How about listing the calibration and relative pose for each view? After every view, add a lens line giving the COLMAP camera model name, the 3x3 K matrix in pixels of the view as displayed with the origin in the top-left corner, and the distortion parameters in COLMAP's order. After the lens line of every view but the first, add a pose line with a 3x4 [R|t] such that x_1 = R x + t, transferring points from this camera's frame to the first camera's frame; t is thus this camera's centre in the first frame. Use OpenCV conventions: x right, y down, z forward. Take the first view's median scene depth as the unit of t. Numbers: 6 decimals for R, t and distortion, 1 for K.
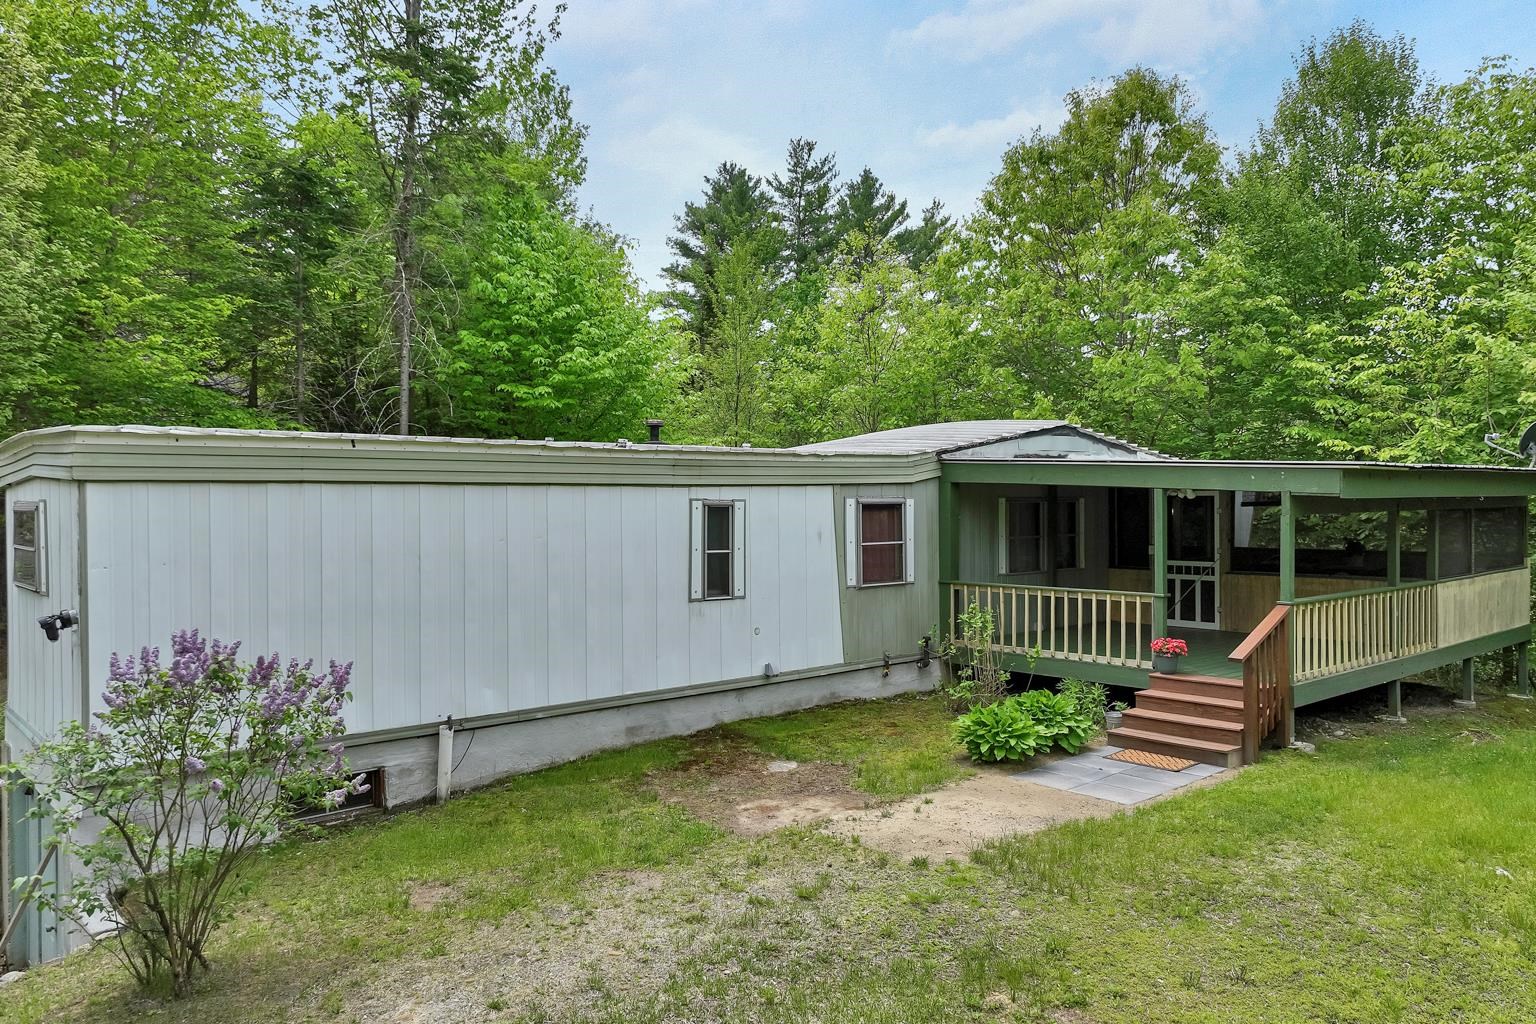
lens RADIAL K [[1087.0, 0, 768.0], [0, 1087.0, 503.6], [0, 0, 1]] dist [0.003752, -0.000246]
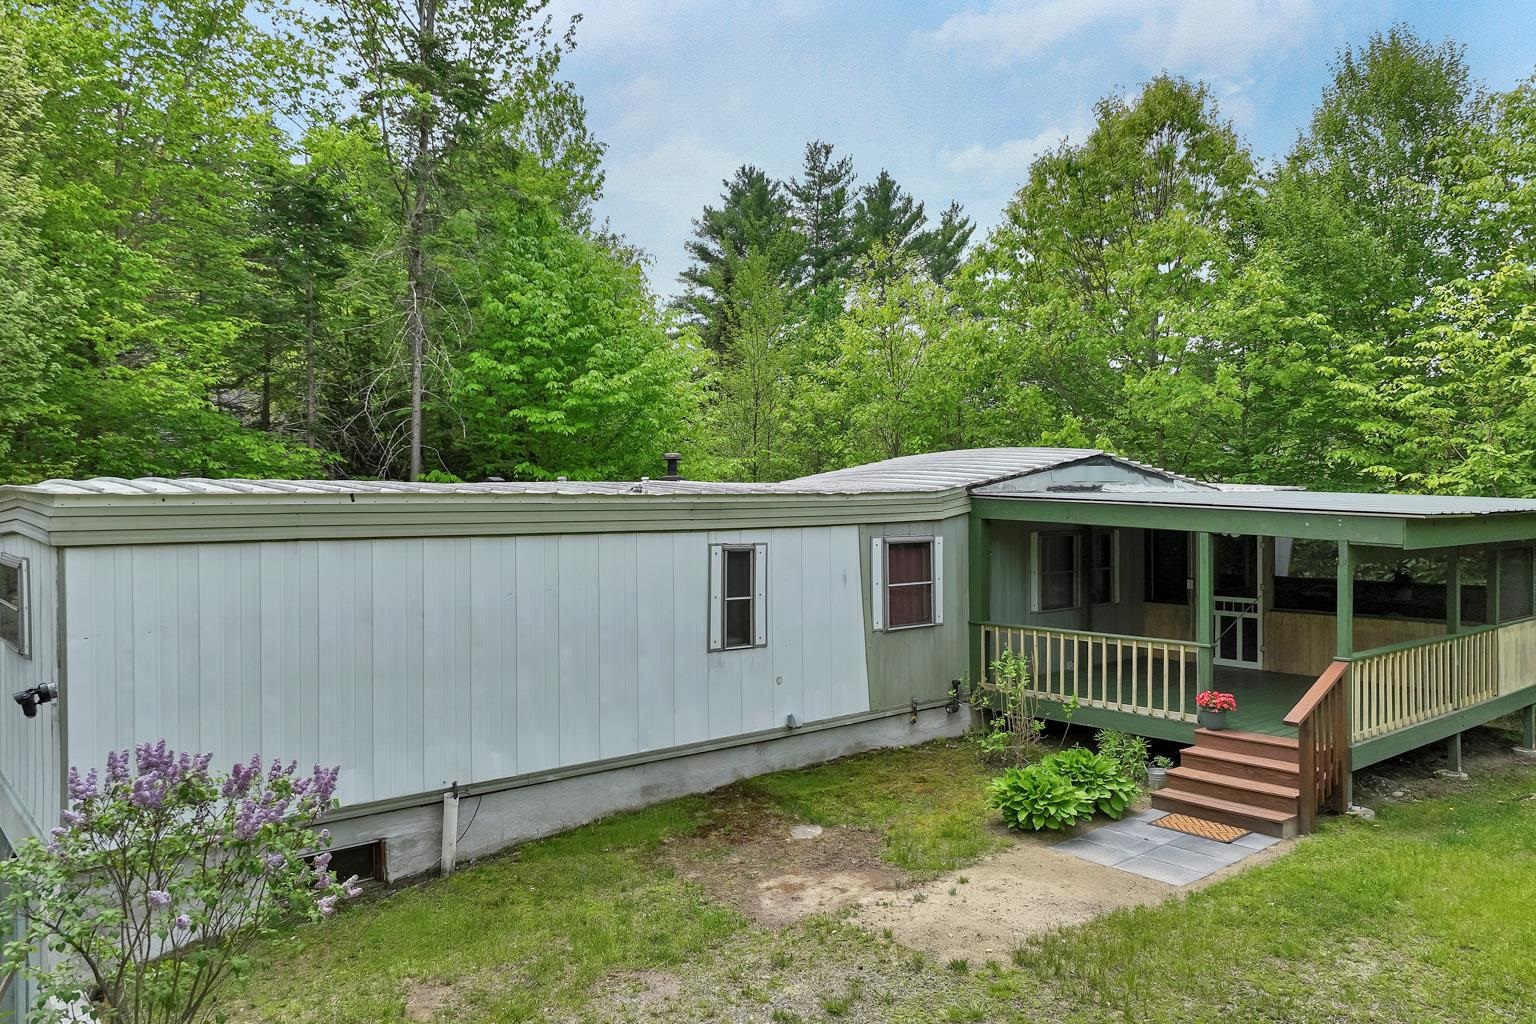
lens RADIAL K [[1087.9, 0, 769.7], [0, 1087.9, 507.5], [0, 0, 1]] dist [-0.000649, 0.006663]
pose [[0.999883, -0.001025, -0.015248, -0.002796], [0.001078, 0.999993, 0.003446, -0.030089], [0.015244, -0.003462, 0.999878, 0.038402]]
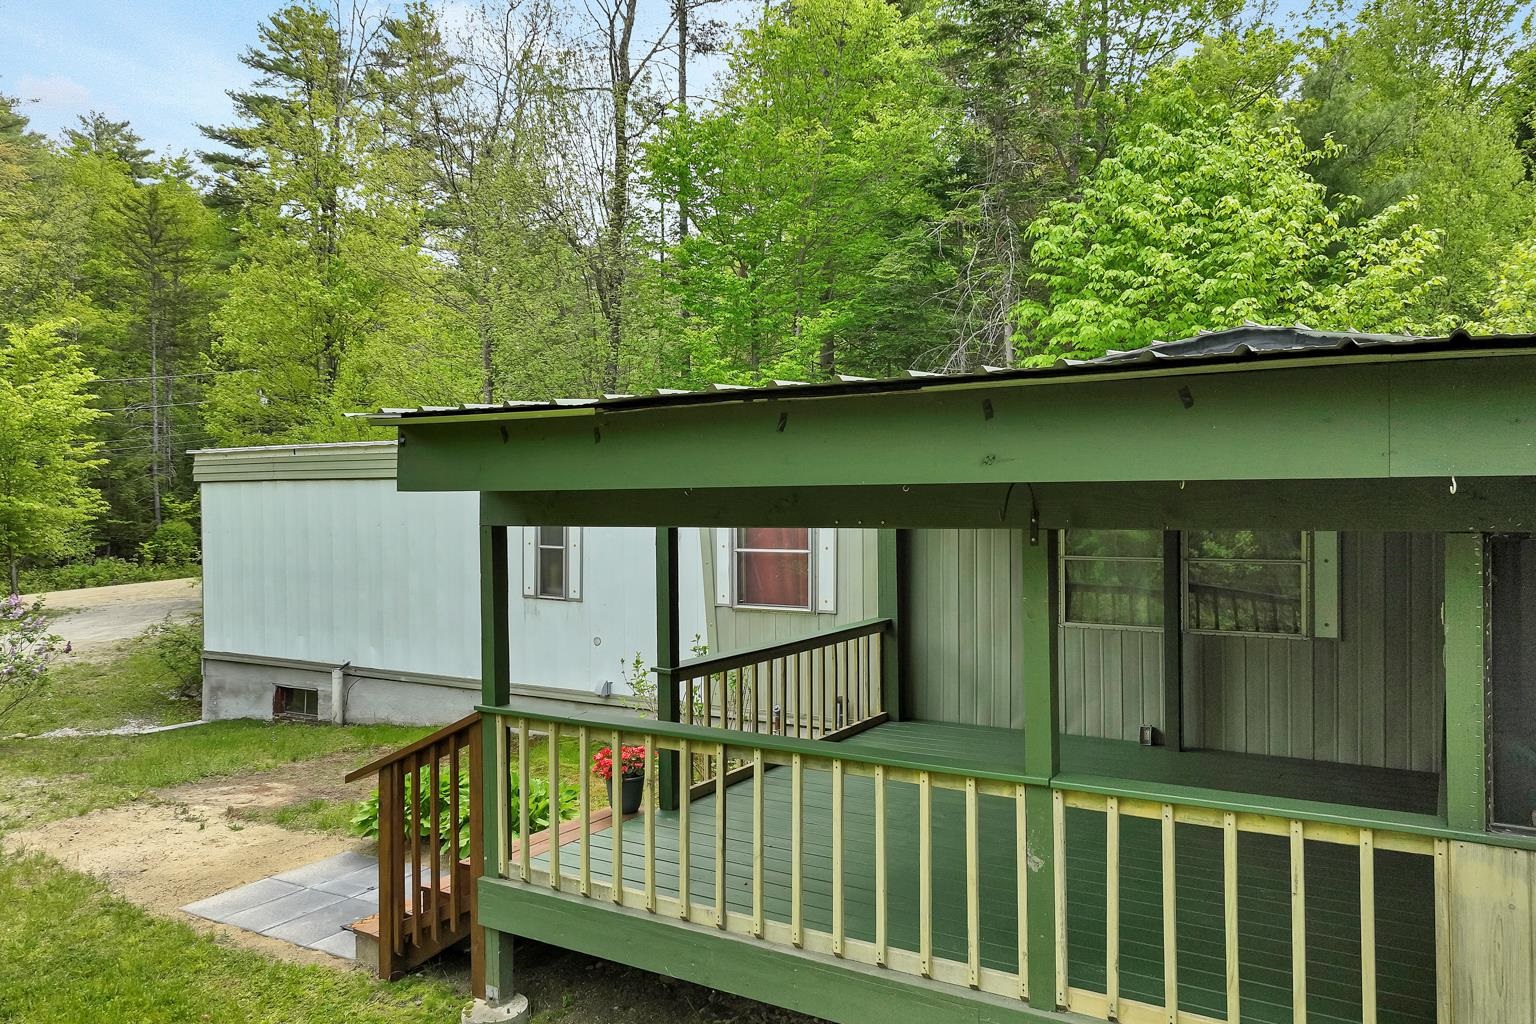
lens RADIAL K [[1087.0, 0, 768.0], [0, 1087.0, 503.6], [0, 0, 1]] dist [0.003752, -0.000246]
pose [[0.323875, 0.007348, -0.946071, 0.685757], [0.000807, 0.999967, 0.008043, -0.000003], [0.946099, -0.003369, 0.323859, 0.678245]]
